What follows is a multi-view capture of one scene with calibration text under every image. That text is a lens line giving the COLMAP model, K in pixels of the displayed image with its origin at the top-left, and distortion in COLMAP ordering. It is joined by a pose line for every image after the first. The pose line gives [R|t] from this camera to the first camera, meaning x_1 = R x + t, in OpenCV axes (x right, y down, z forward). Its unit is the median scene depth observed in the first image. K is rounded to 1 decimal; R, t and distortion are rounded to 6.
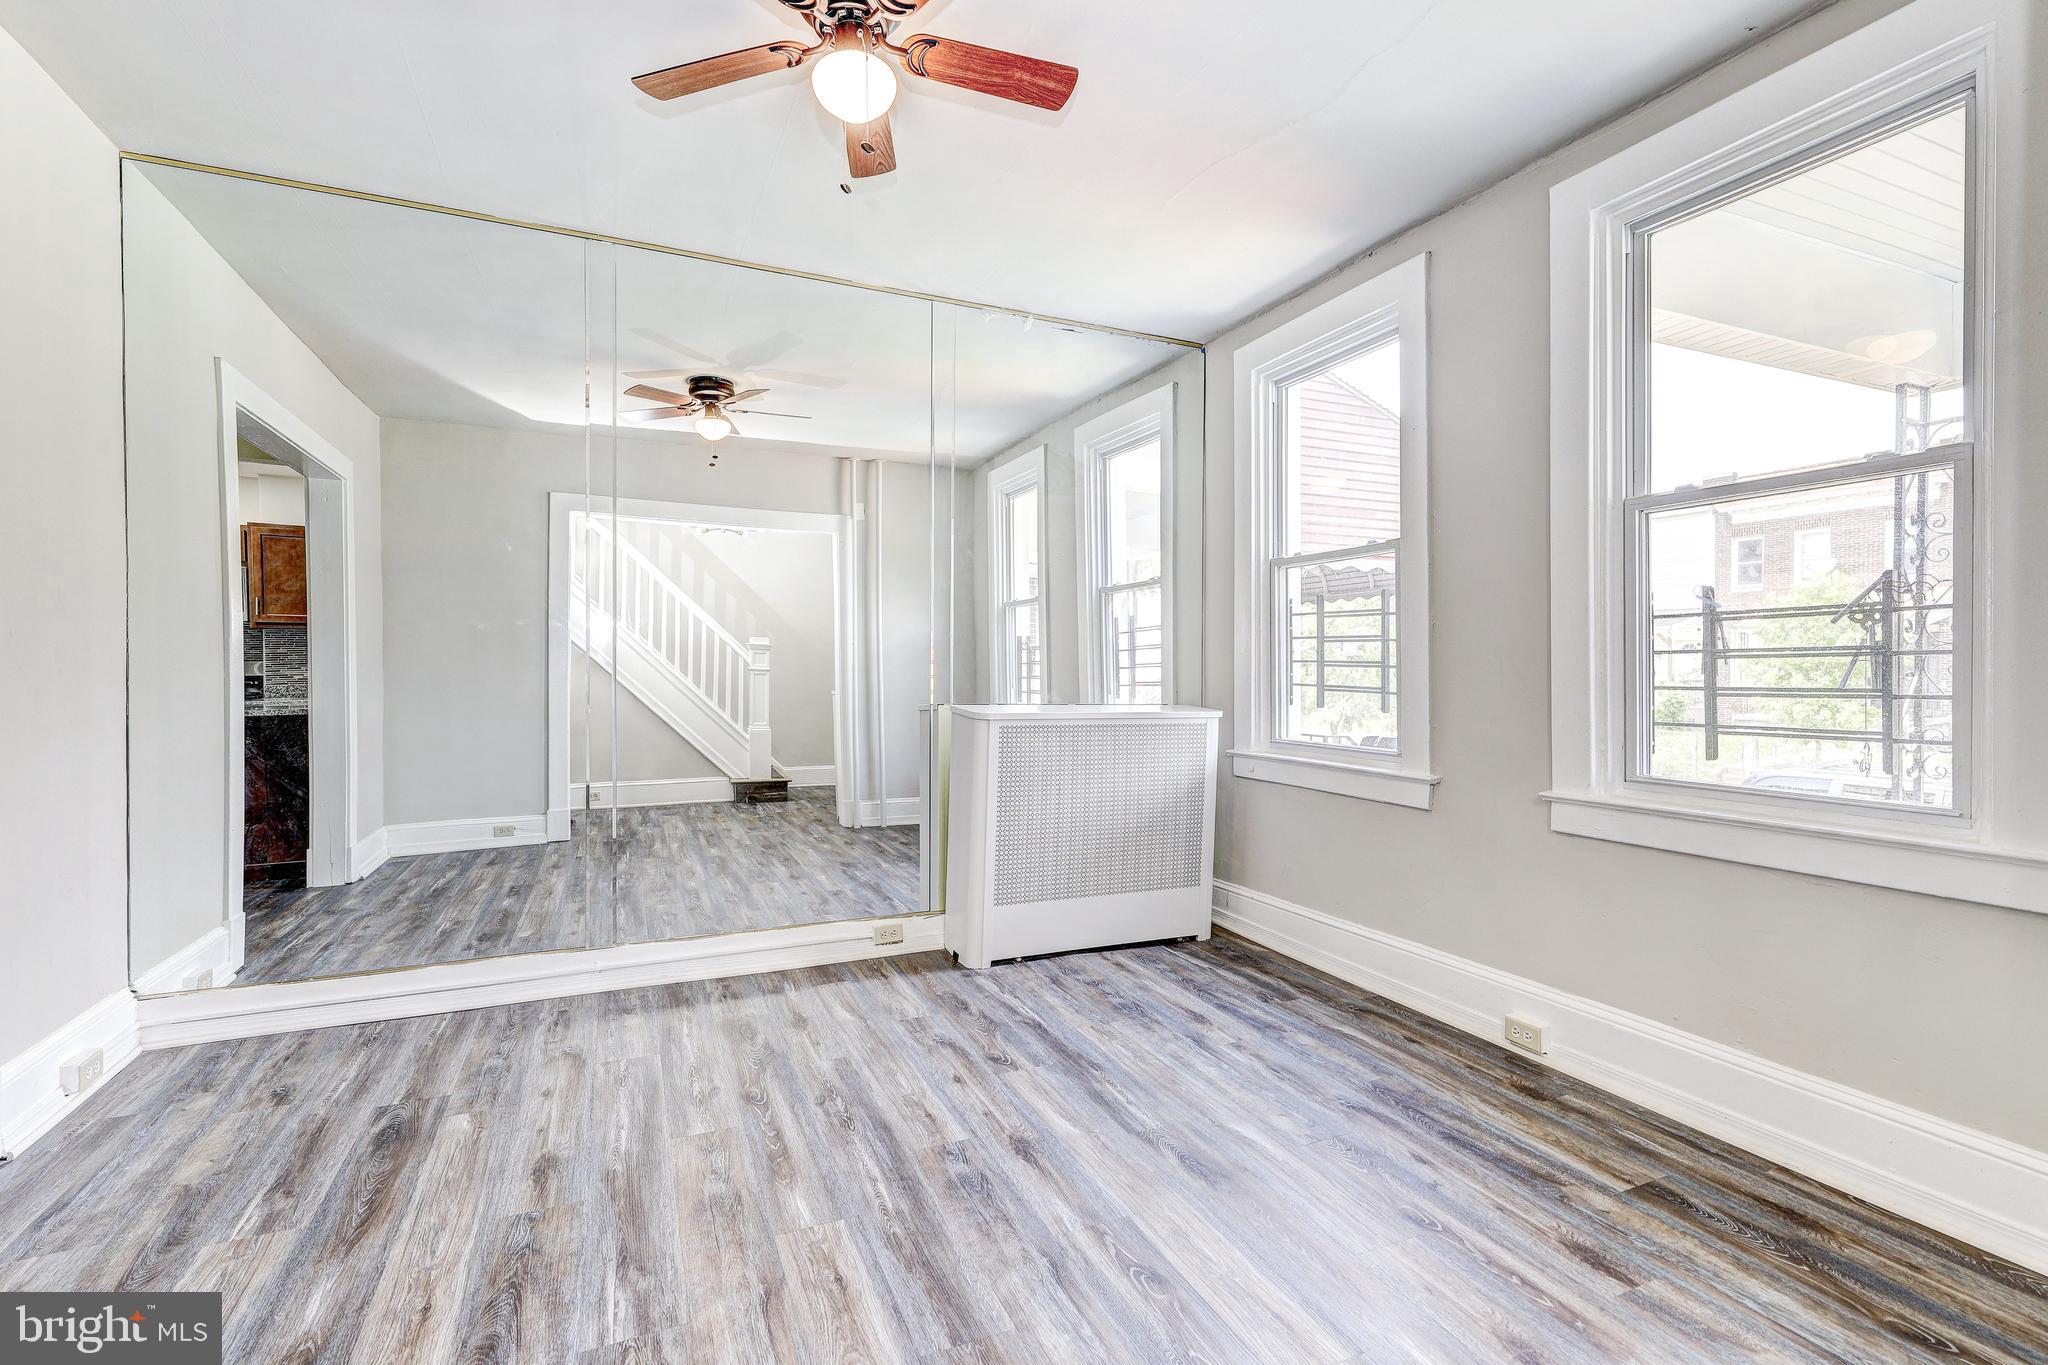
lens RADIAL K [[923.6, 0, 1027.0], [0, 923.6, 673.7], [0, 0, 1]] dist [0.012689, -0.003059]
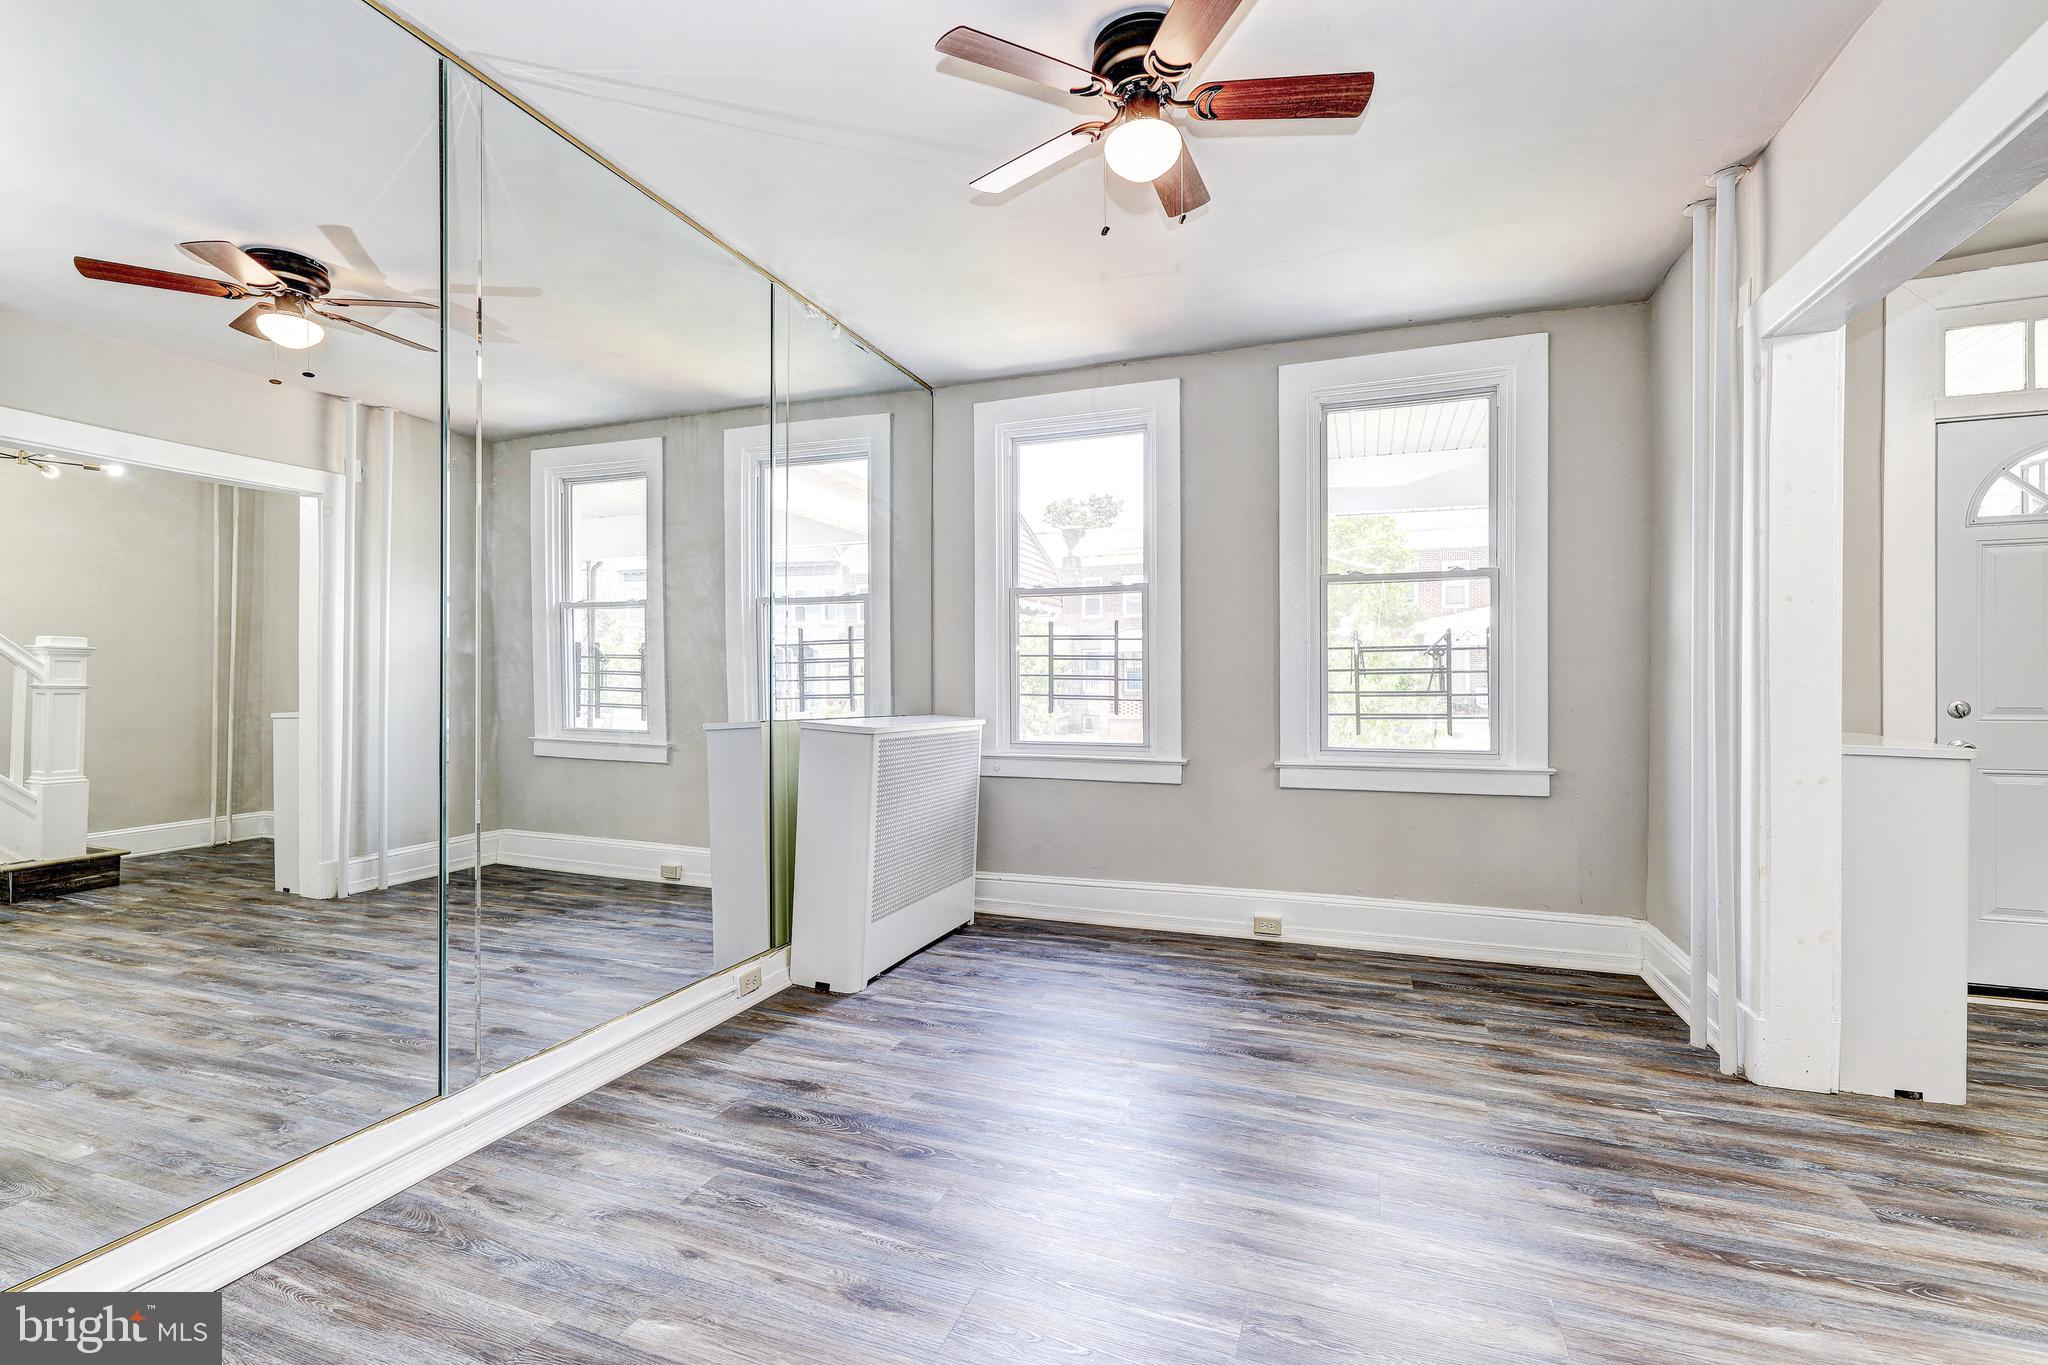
lens RADIAL K [[909.5, 0, 1000.6], [0, 909.5, 683.8], [0, 0, 1]] dist [0.011698, -0.003413]
pose [[0.696293, -0.006521, 0.717728, -0.727579], [0.007928, 0.999968, 0.001394, -0.005566], [-0.717713, 0.004720, 0.696323, 0.256120]]
